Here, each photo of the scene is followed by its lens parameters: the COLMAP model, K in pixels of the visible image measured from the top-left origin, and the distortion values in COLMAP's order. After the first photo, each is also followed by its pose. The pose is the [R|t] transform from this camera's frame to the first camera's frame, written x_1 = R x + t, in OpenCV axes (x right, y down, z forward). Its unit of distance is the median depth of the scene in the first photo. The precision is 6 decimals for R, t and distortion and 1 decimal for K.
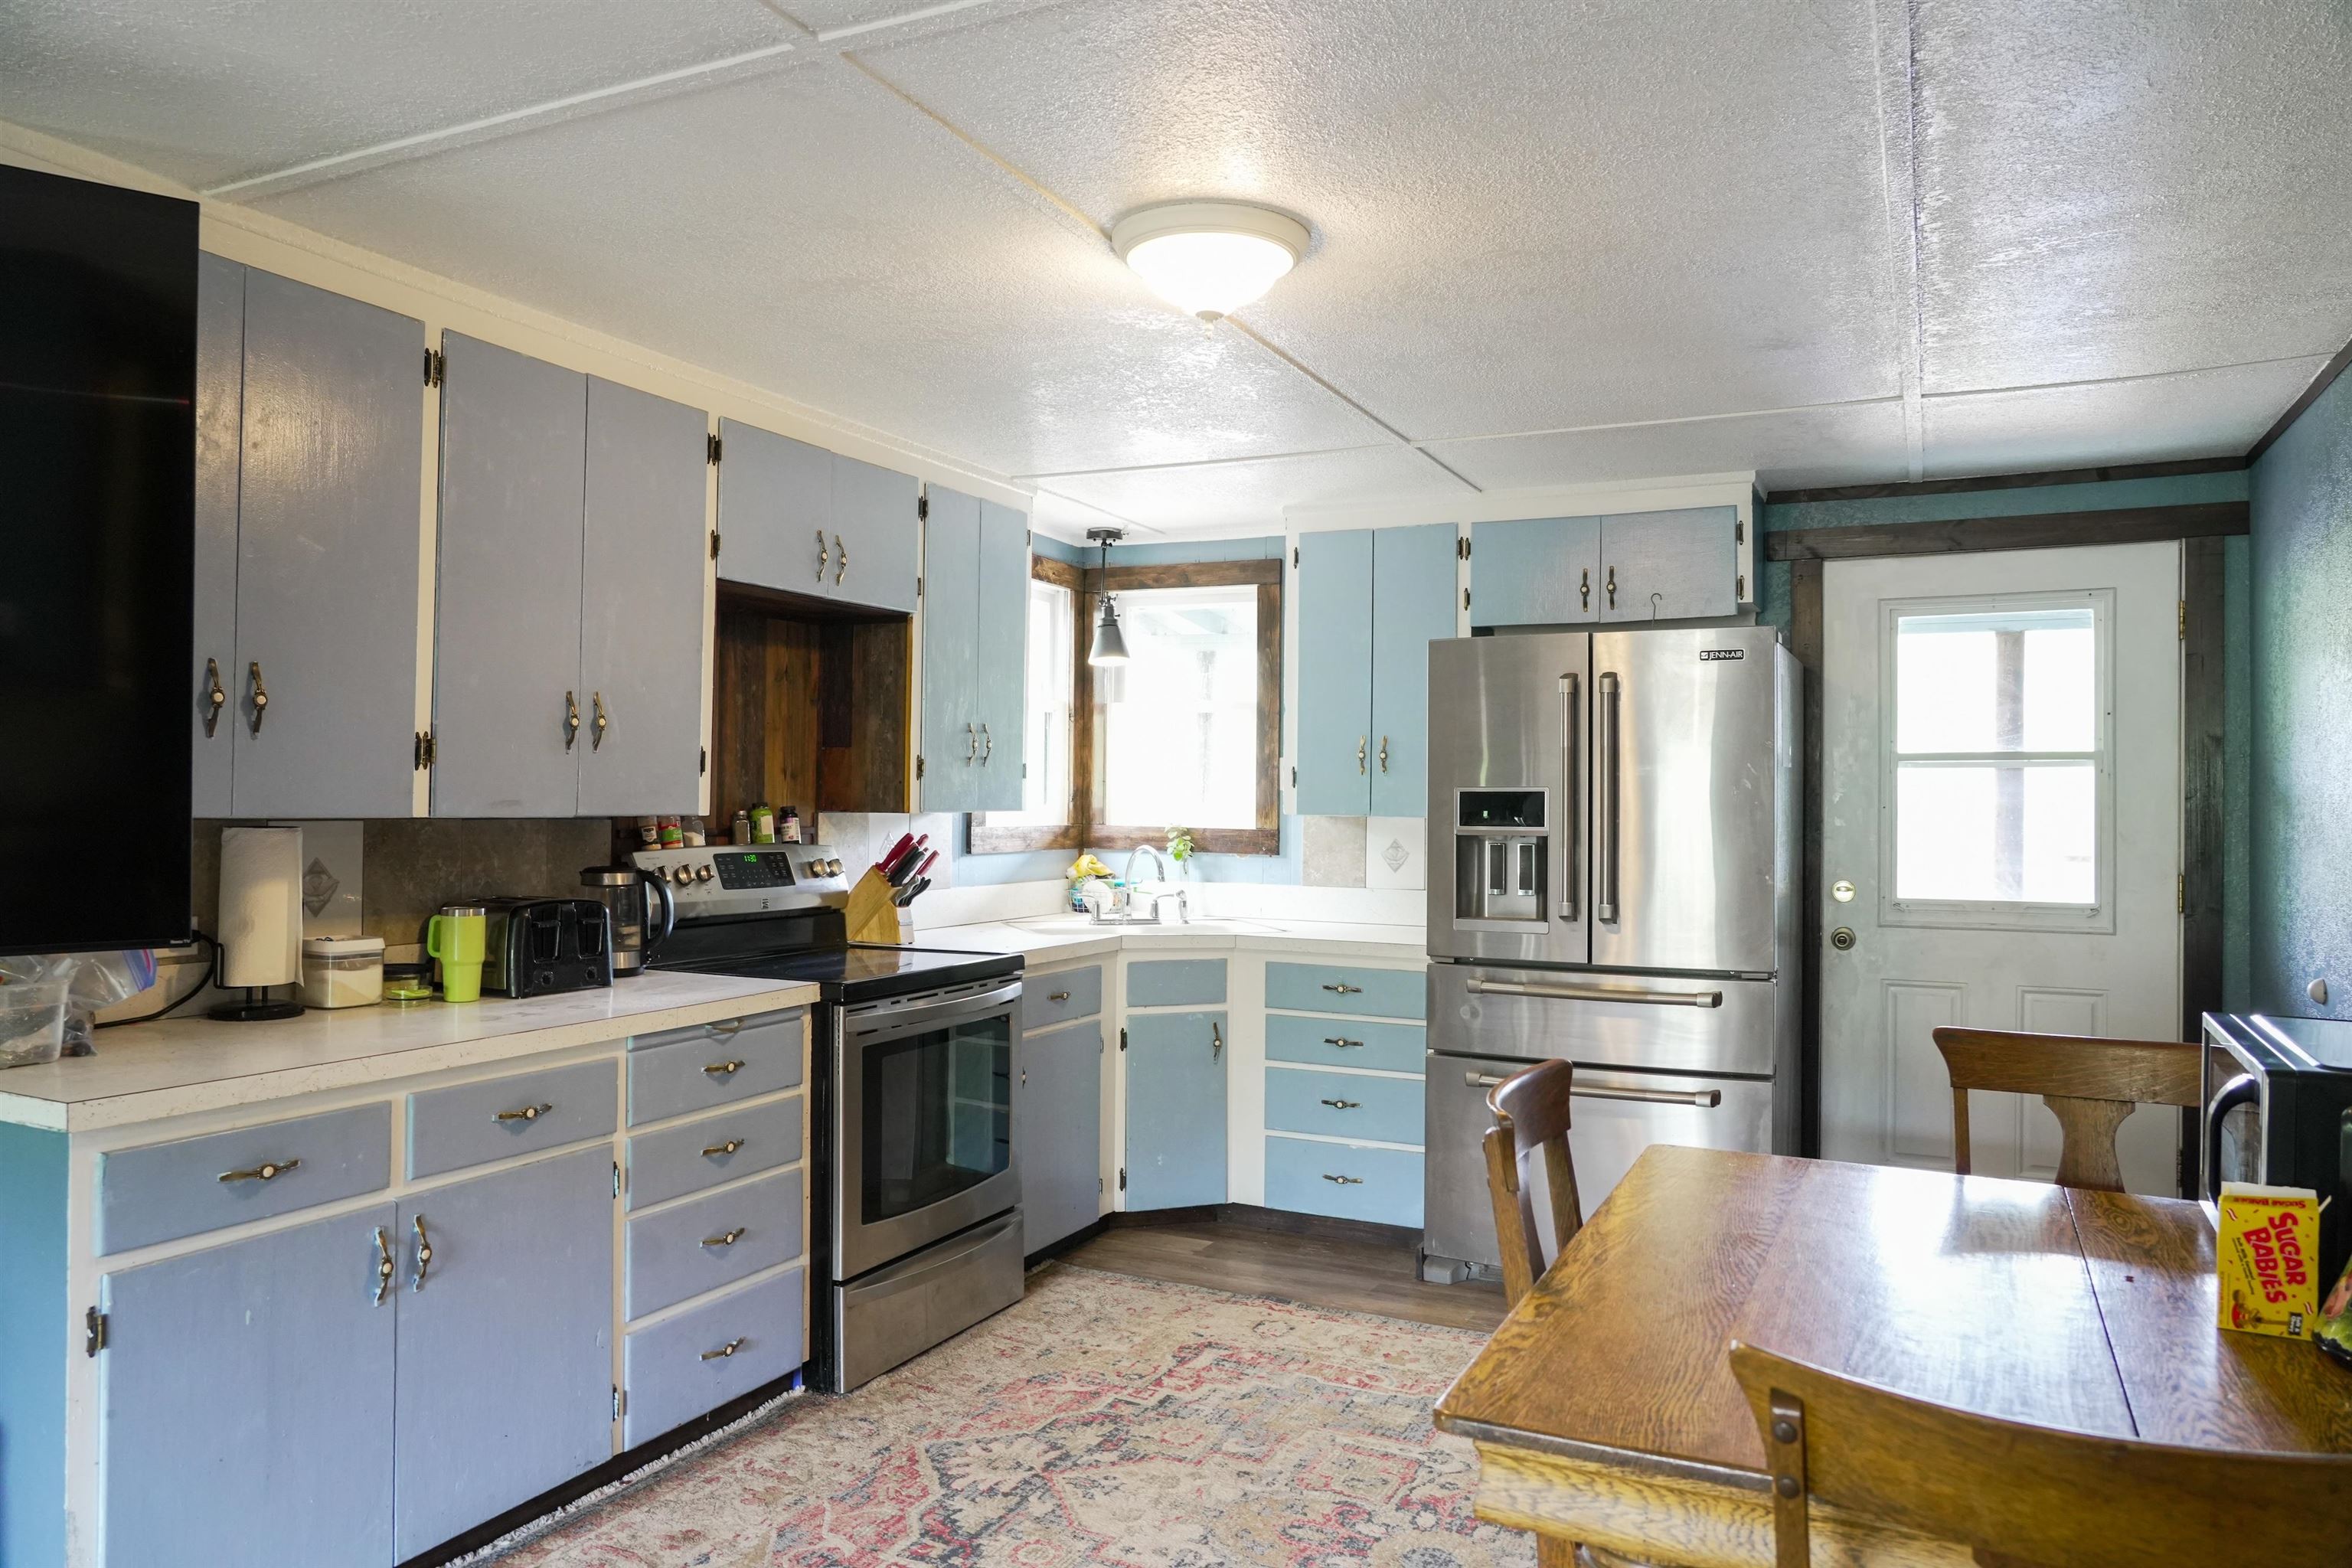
lens RADIAL K [[1576.6, 0, 1181.7], [0, 1576.6, 774.9], [0, 0, 1]] dist [-0.030333, 0.010160]
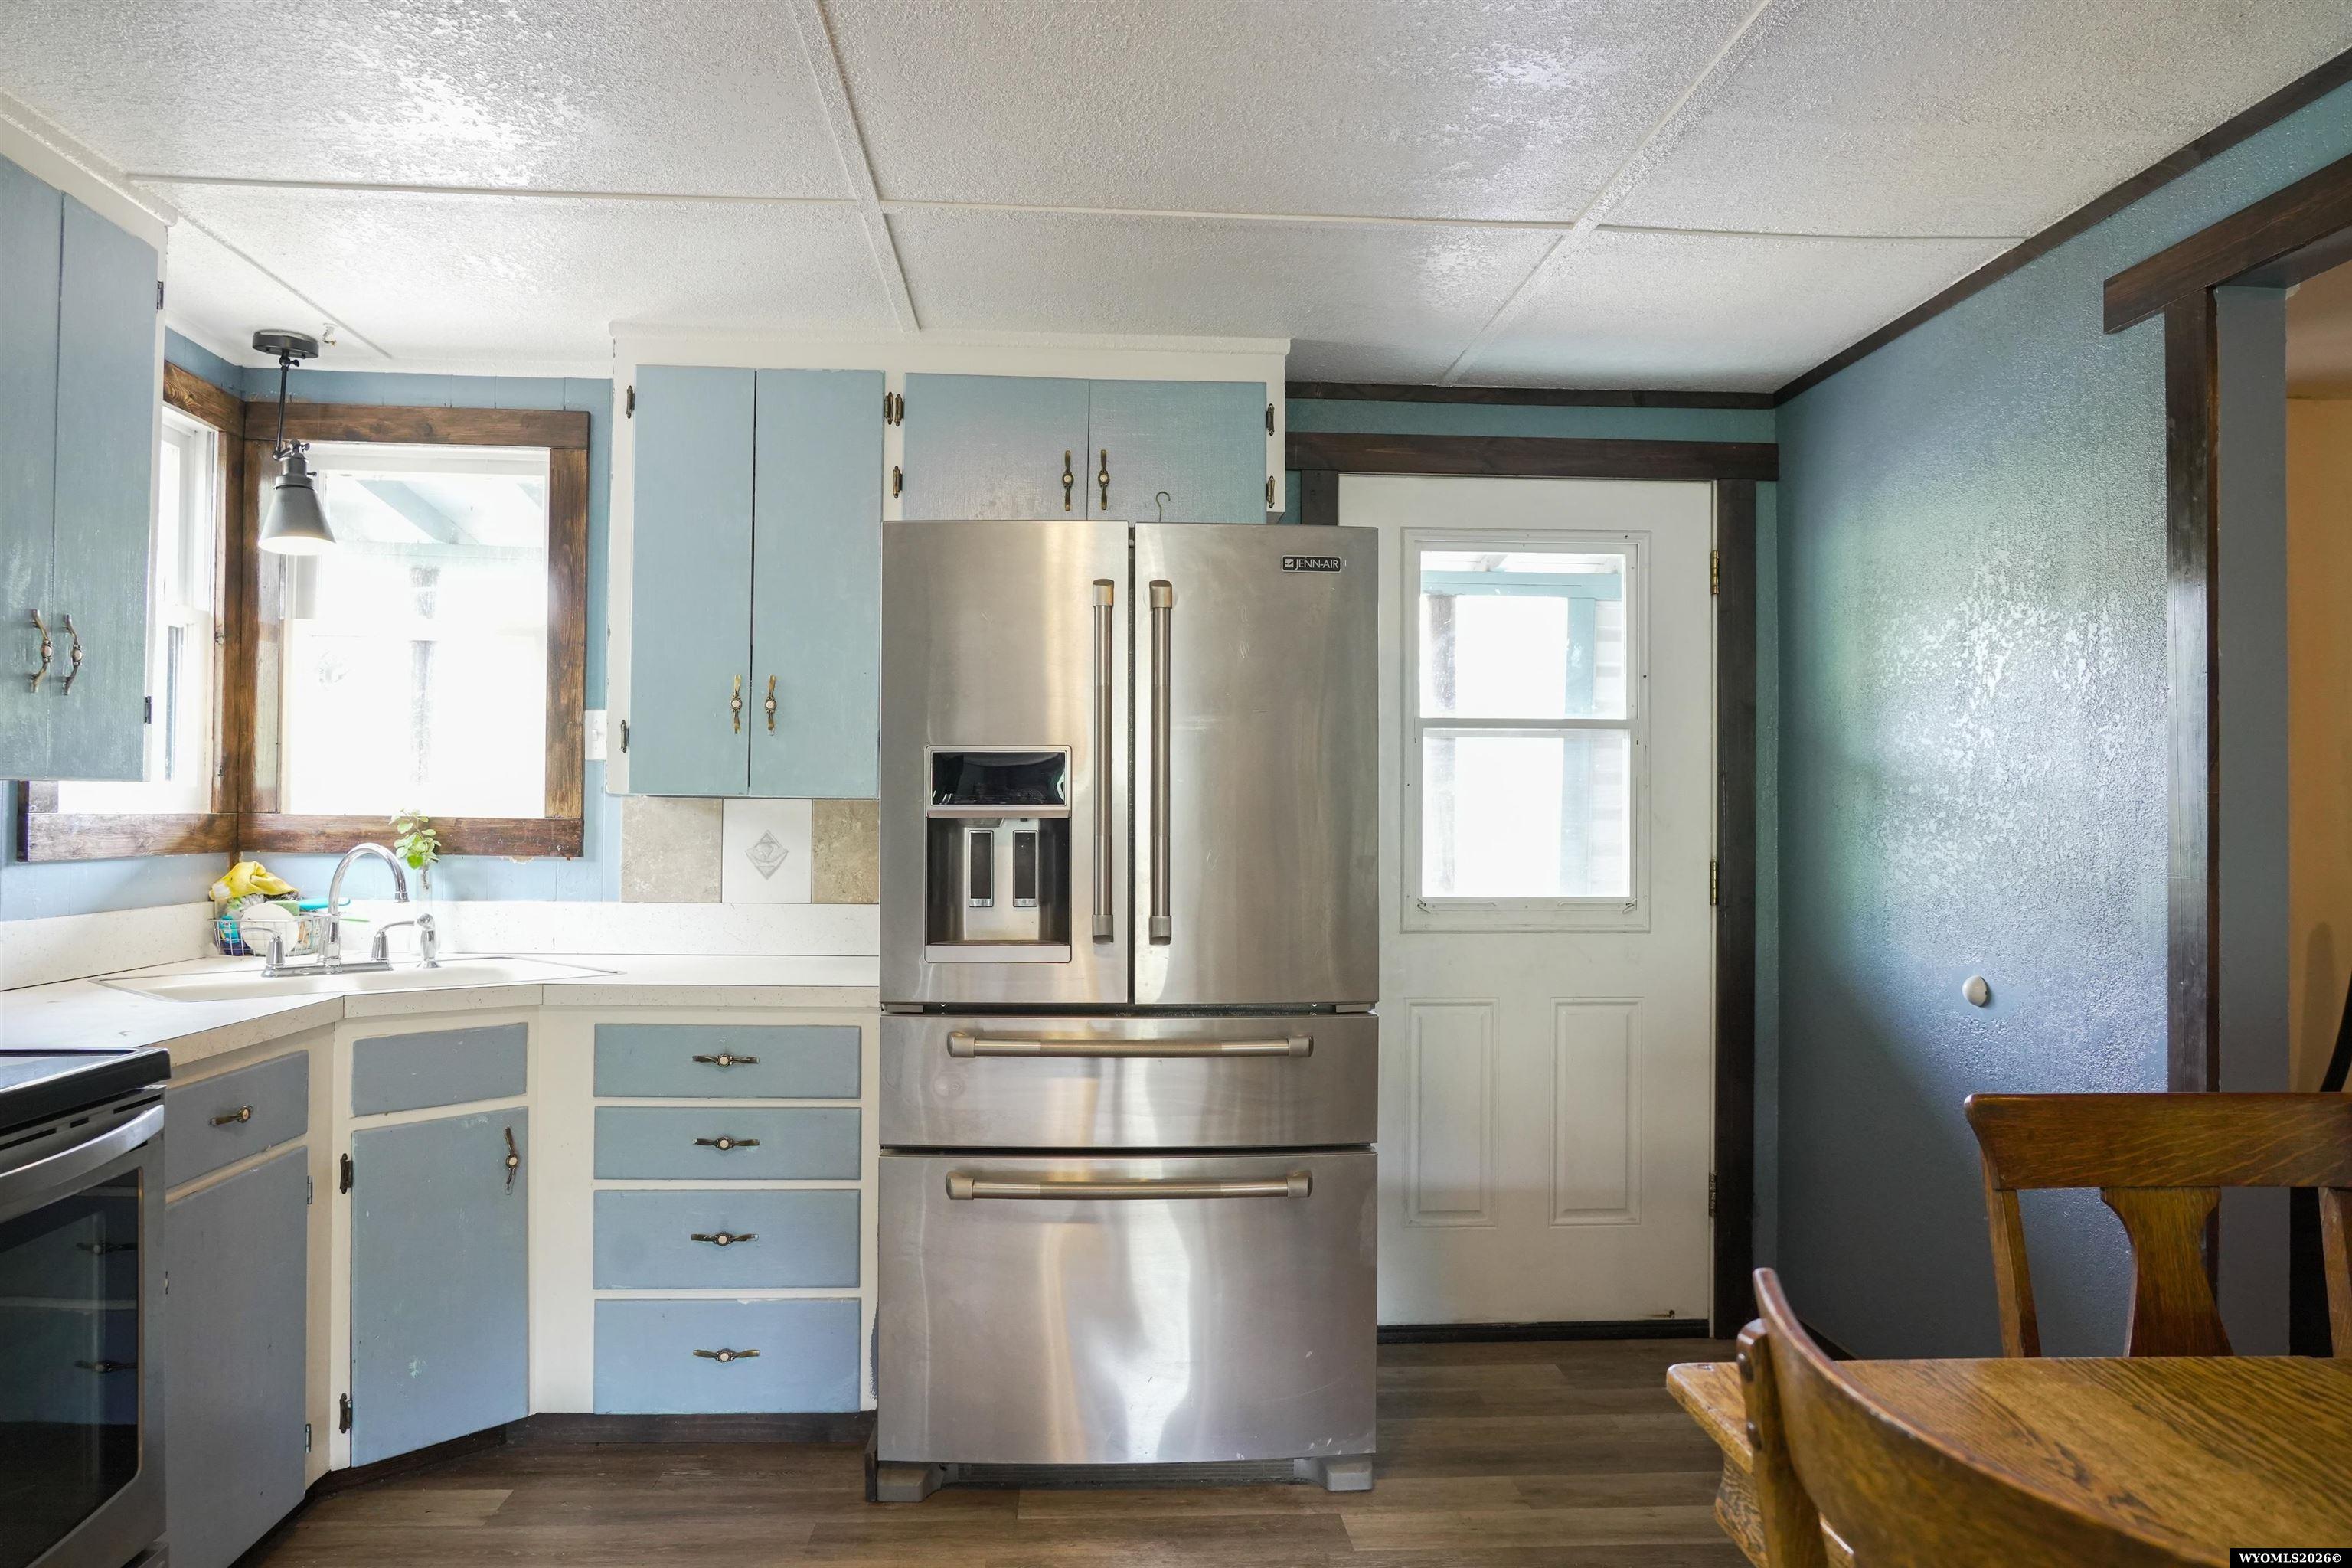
lens RADIAL K [[1576.6, 0, 1160.6], [0, 1576.6, 792.2], [0, 0, 1]] dist [-0.030333, 0.010160]
pose [[0.869913, 0.005780, 0.493171, -0.060746], [-0.007652, 0.999969, 0.001777, 0.023434], [-0.493145, -0.005319, 0.869931, 0.348225]]
